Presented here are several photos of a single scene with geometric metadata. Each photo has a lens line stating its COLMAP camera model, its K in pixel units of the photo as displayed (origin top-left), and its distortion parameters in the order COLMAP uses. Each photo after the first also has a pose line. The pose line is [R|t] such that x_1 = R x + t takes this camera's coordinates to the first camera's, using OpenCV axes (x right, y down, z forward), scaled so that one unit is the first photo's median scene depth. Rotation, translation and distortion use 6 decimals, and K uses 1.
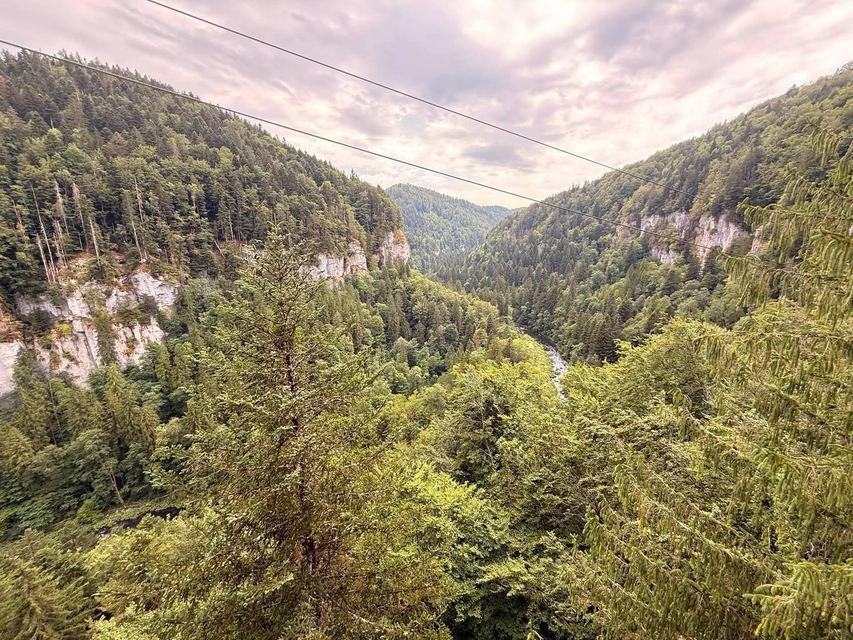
lens RADIAL K [[339.4, 0, 426.5], [0, 339.4, 320.0], [0, 0, 1]] dist [-0.001312, 0.000065]
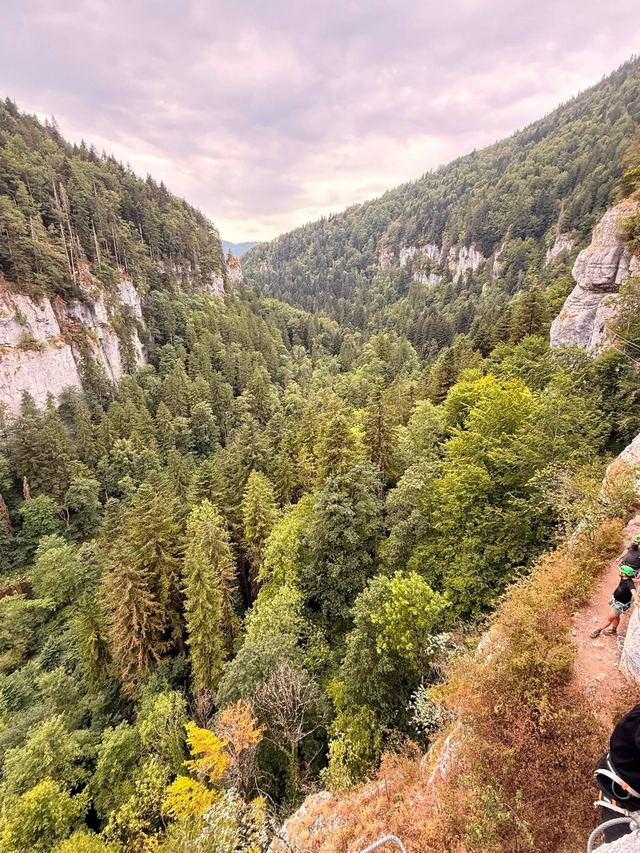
lens RADIAL K [[392.2, 0, 326.2], [0, 392.2, 430.3], [0, 0, 1]] dist [0.001351, 0.000309]
pose [[0.856914, -0.191106, 0.478725, -0.524760], [0.127138, 0.978400, 0.163001, 0.098813], [-0.499535, -0.078814, 0.862701, -0.192310]]
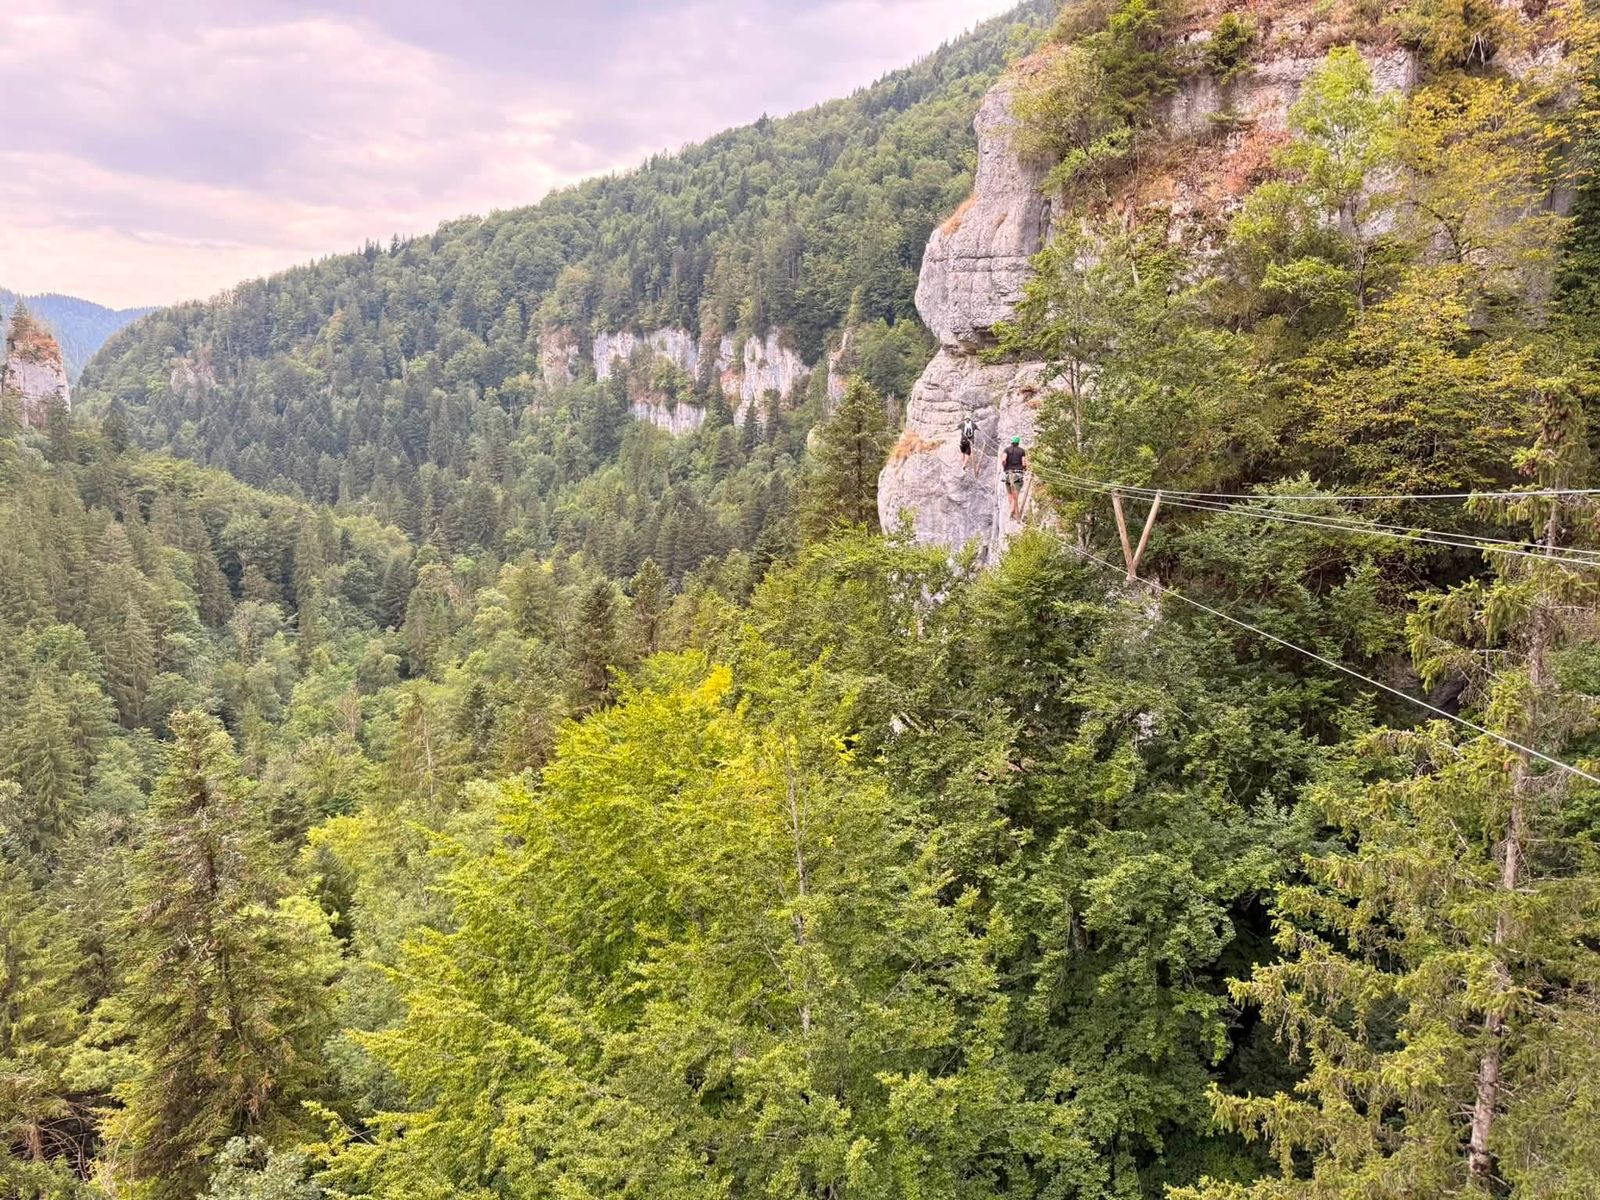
lens RADIAL K [[1076.3, 0, 811.1], [0, 1076.3, 638.3], [0, 0, 1]] dist [0.139617, -0.233008]
pose [[0.636767, -0.137637, 0.758672, -0.439098], [0.165389, 0.985419, 0.039959, 0.108234], [-0.753110, 0.100032, 0.650246, -0.161170]]
